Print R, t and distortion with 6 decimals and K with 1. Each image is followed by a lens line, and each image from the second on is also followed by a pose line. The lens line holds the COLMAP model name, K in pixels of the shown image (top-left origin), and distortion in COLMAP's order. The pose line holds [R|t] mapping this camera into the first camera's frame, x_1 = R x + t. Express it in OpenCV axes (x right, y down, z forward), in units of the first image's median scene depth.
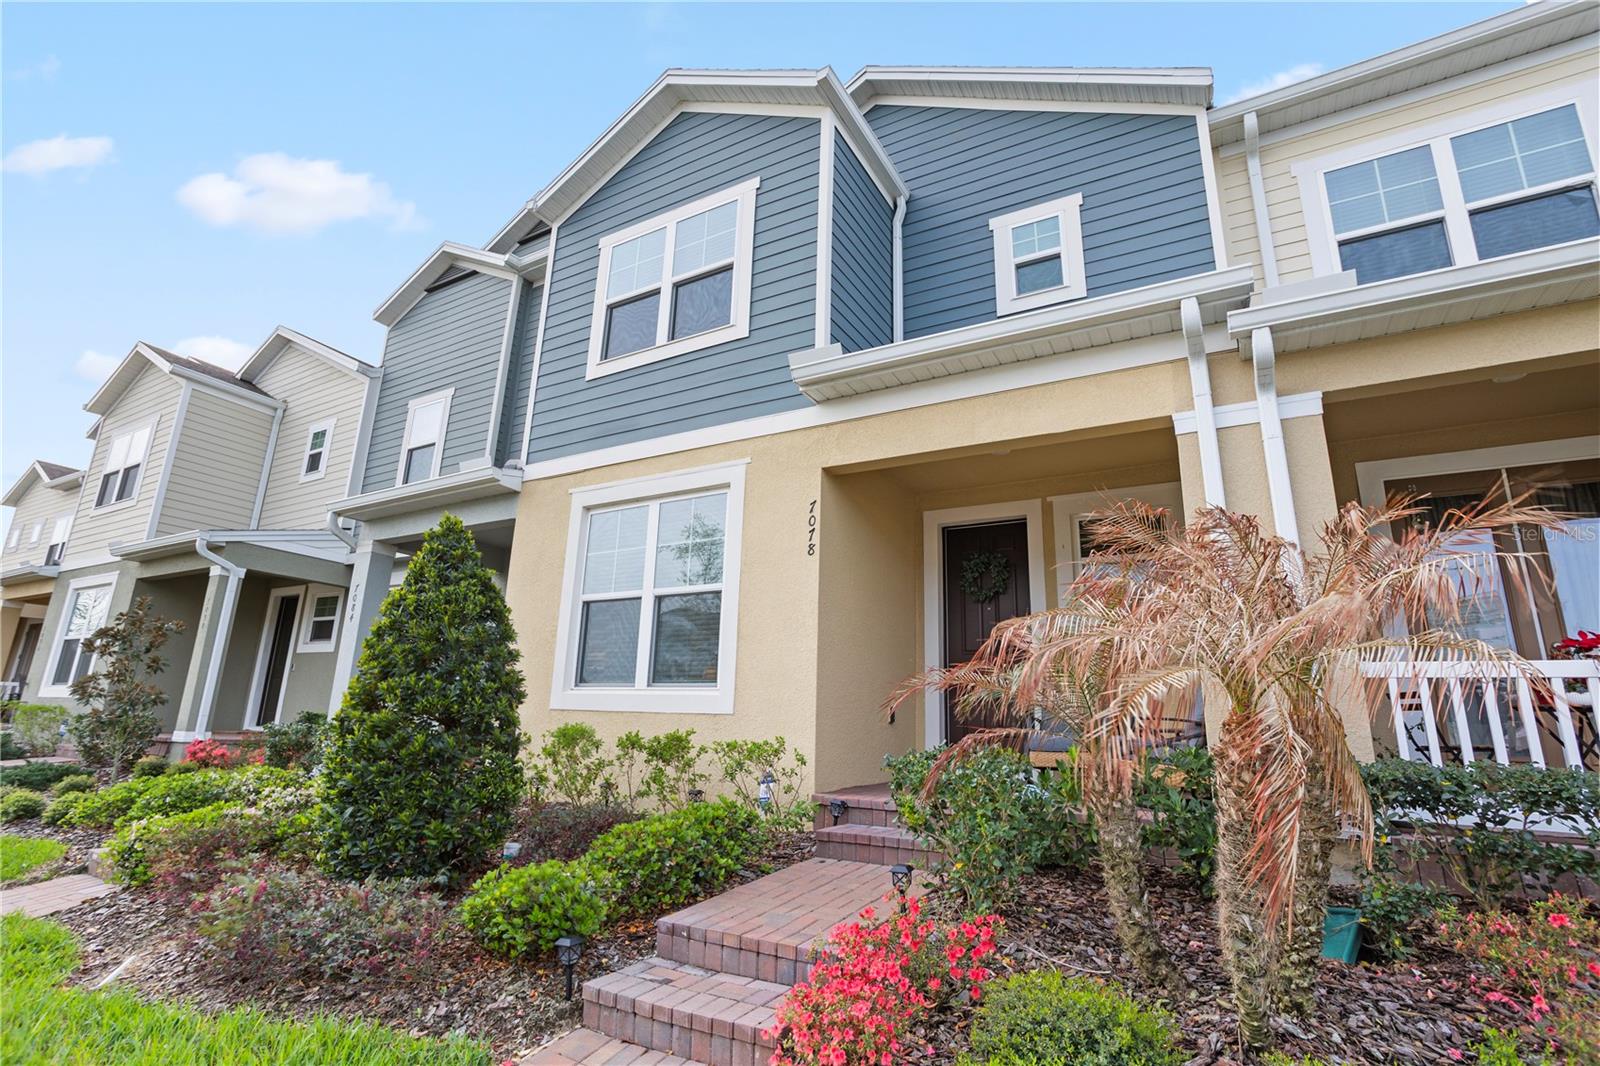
lens RADIAL K [[772.8, 0, 805.4], [0, 772.8, 518.1], [0, 0, 1]] dist [-0.047409, 0.025479]
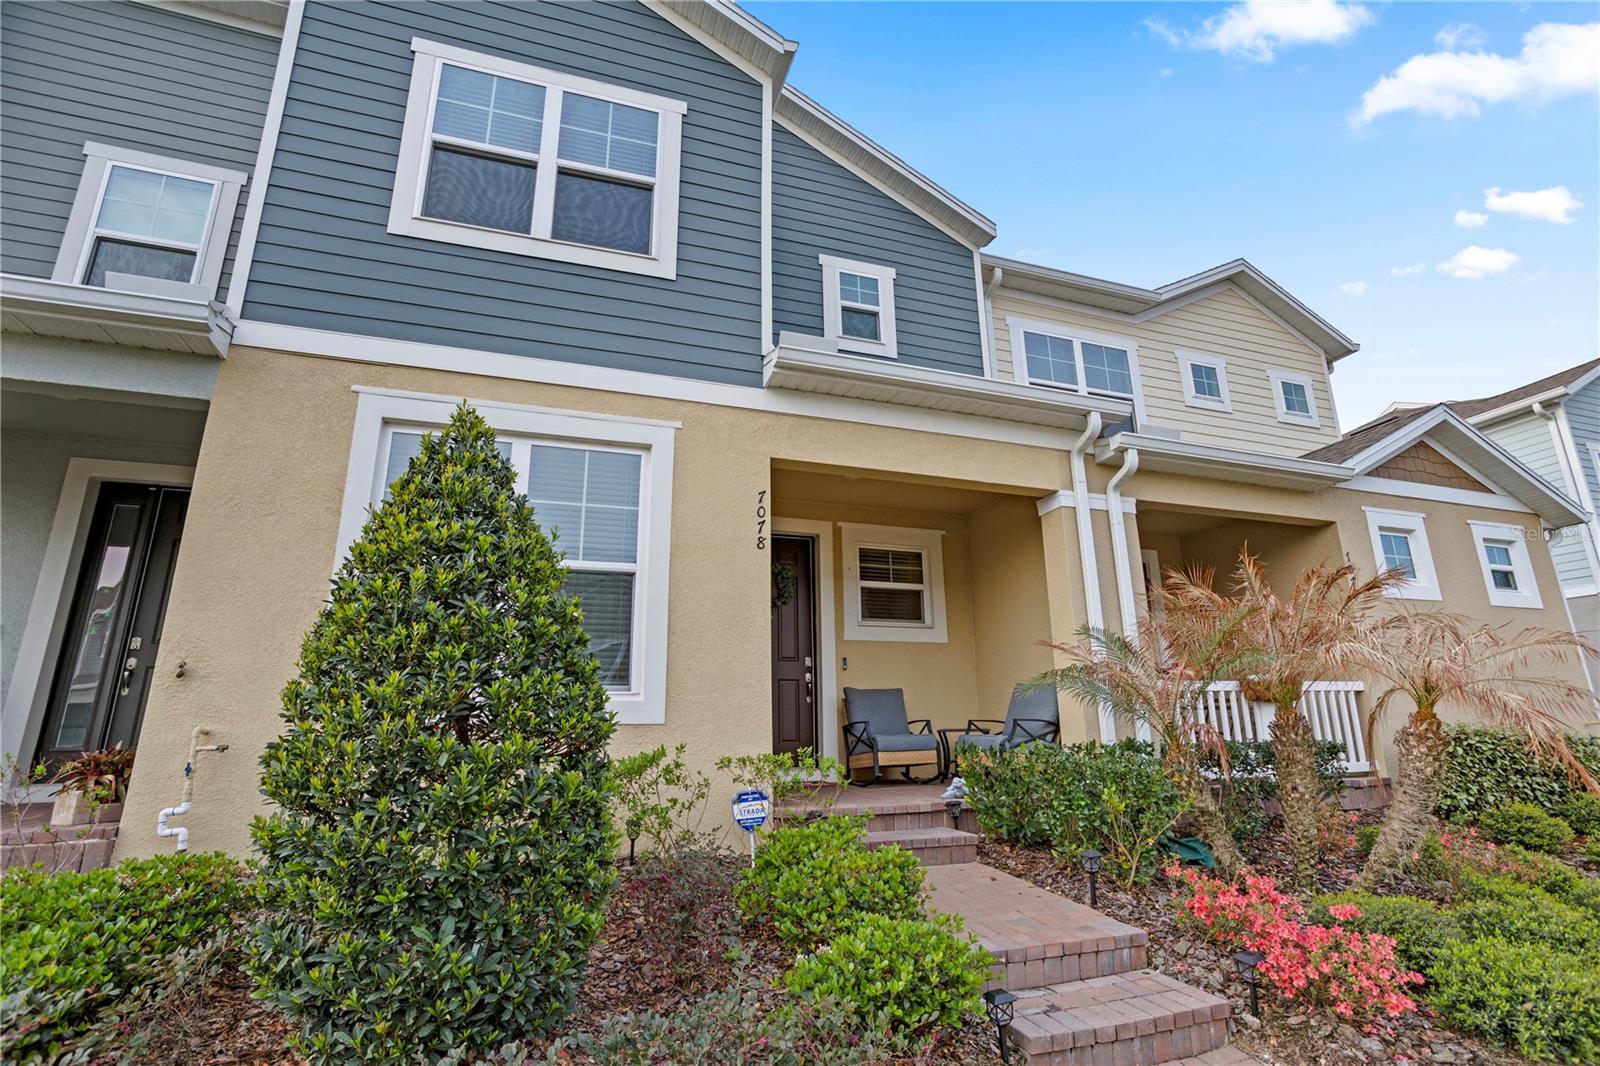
lens RADIAL K [[772.8, 0, 805.4], [0, 772.8, 518.1], [0, 0, 1]] dist [-0.047409, 0.025479]
pose [[0.660348, 0.172613, 0.730853, -0.542825], [-0.172114, 0.982106, -0.076444, 0.062062], [-0.730970, -0.075310, 0.678241, 0.289447]]
